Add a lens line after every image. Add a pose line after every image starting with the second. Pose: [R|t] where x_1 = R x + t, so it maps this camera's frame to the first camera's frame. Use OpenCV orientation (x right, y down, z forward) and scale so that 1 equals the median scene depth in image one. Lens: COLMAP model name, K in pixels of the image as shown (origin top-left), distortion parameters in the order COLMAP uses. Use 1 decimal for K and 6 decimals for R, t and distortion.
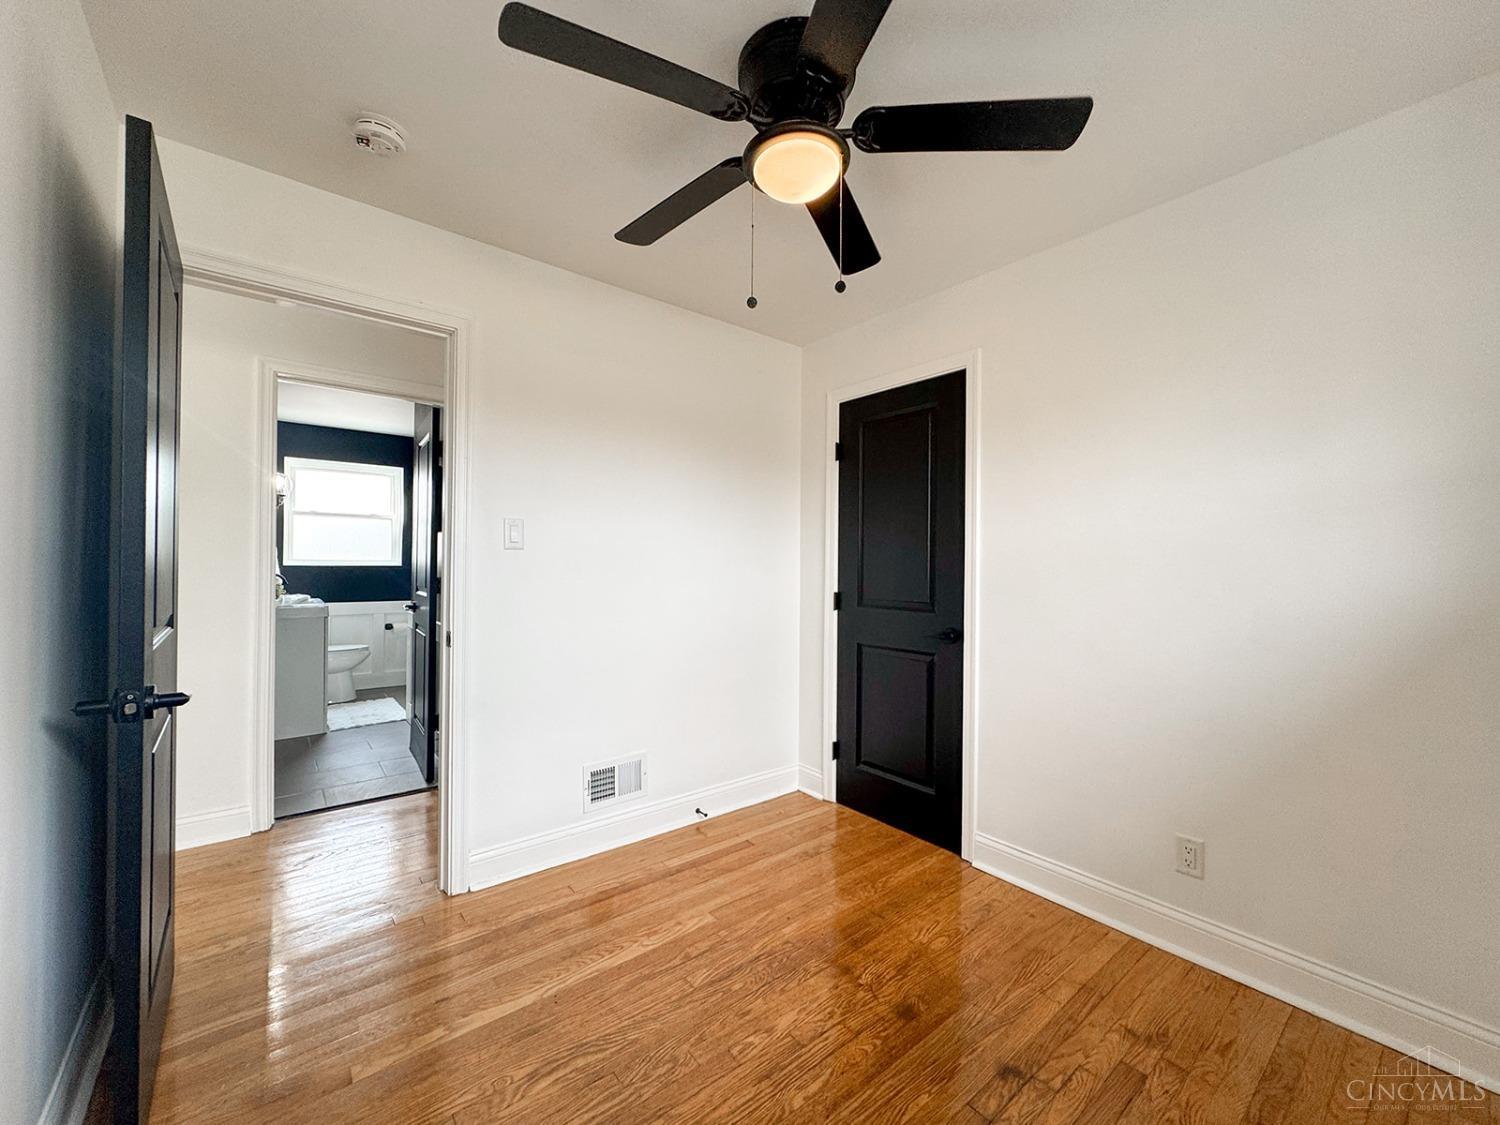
lens RADIAL K [[596.9, 0, 748.2], [0, 596.9, 565.4], [0, 0, 1]] dist [-0.003476, -0.000393]
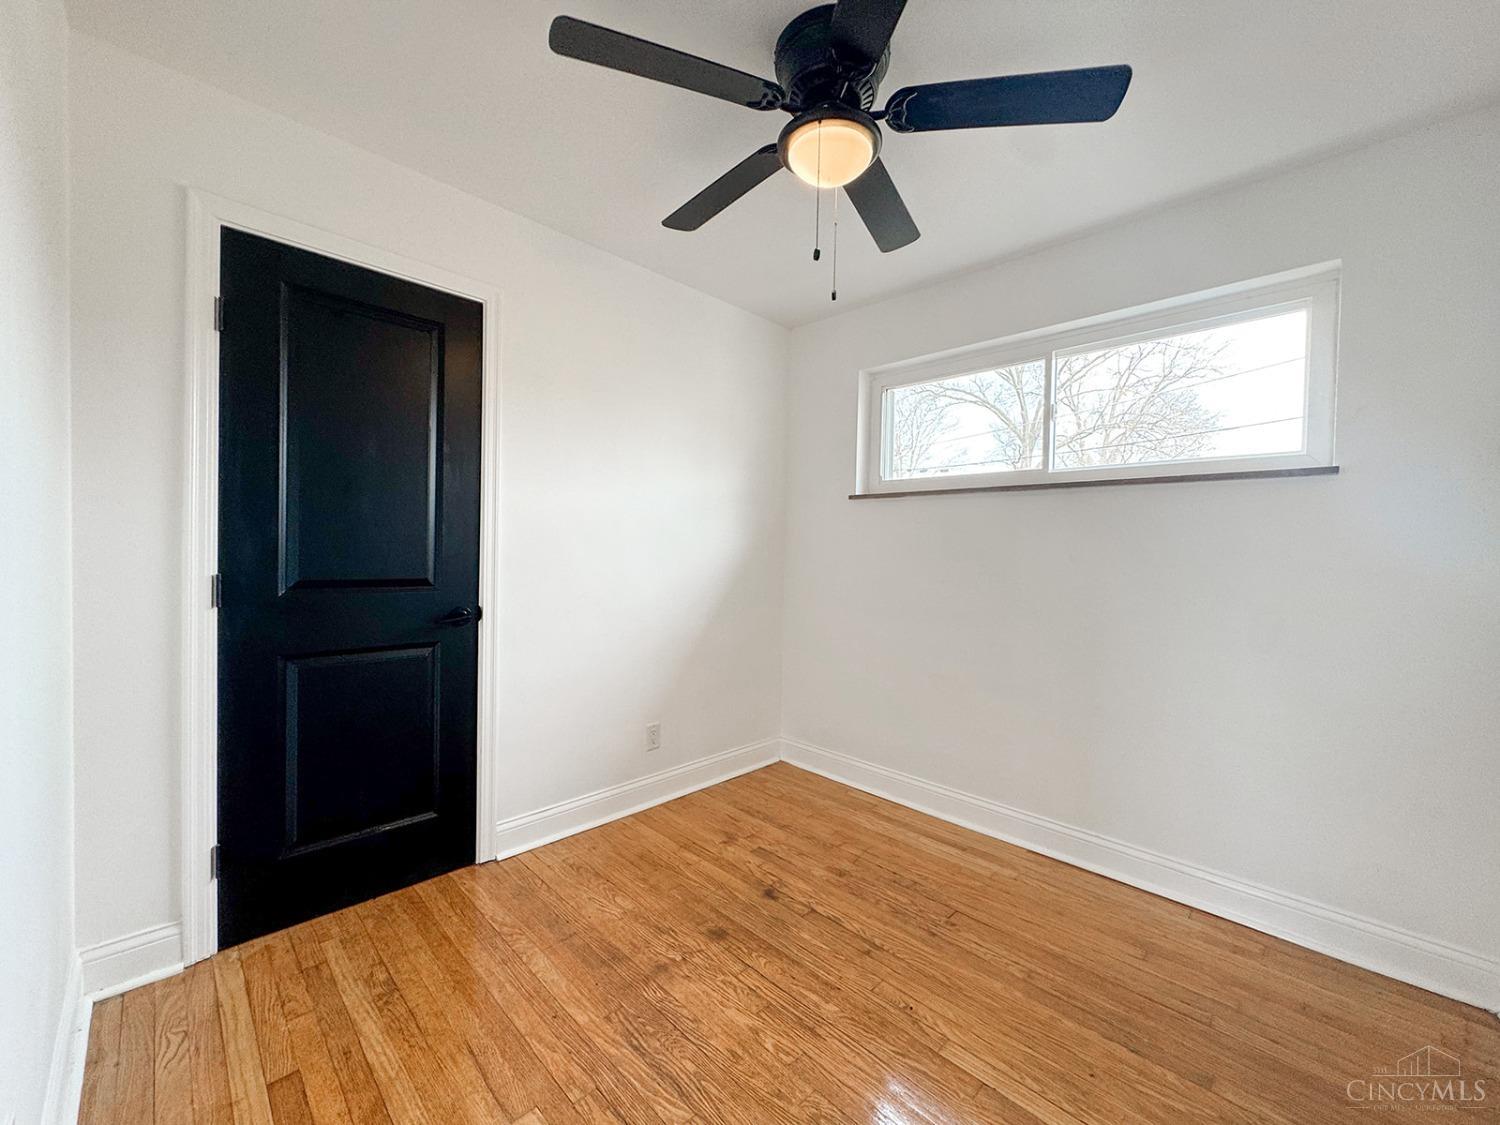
lens RADIAL K [[596.9, 0, 748.2], [0, 596.9, 565.4], [0, 0, 1]] dist [-0.003476, -0.000393]
pose [[-0.112900, -0.038860, 0.992846, -0.725648], [-0.021339, 0.999099, 0.036678, 0.009343], [-0.993377, -0.017045, -0.113628, 0.942900]]
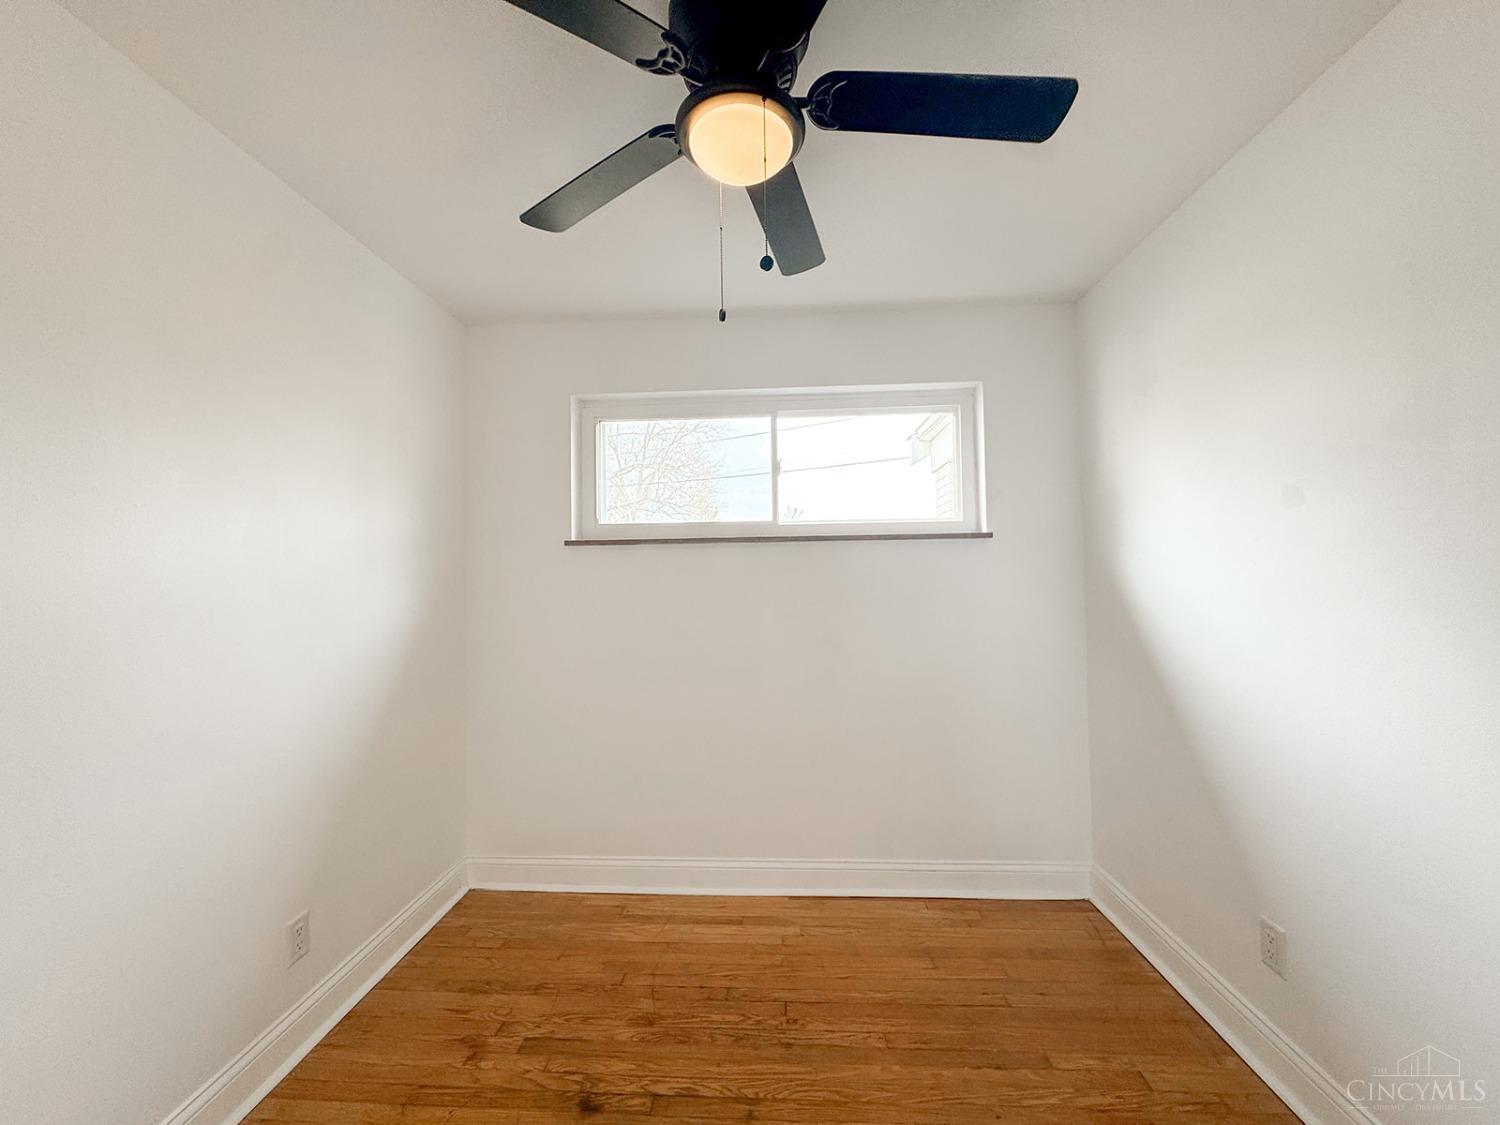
lens RADIAL K [[596.9, 0, 748.2], [0, 596.9, 565.4], [0, 0, 1]] dist [-0.003476, -0.000393]
pose [[-0.744586, 0.013886, 0.667382, -0.356233], [0.008188, 0.999898, -0.011669, -0.051741], [-0.667476, -0.003224, -0.744624, 1.215906]]
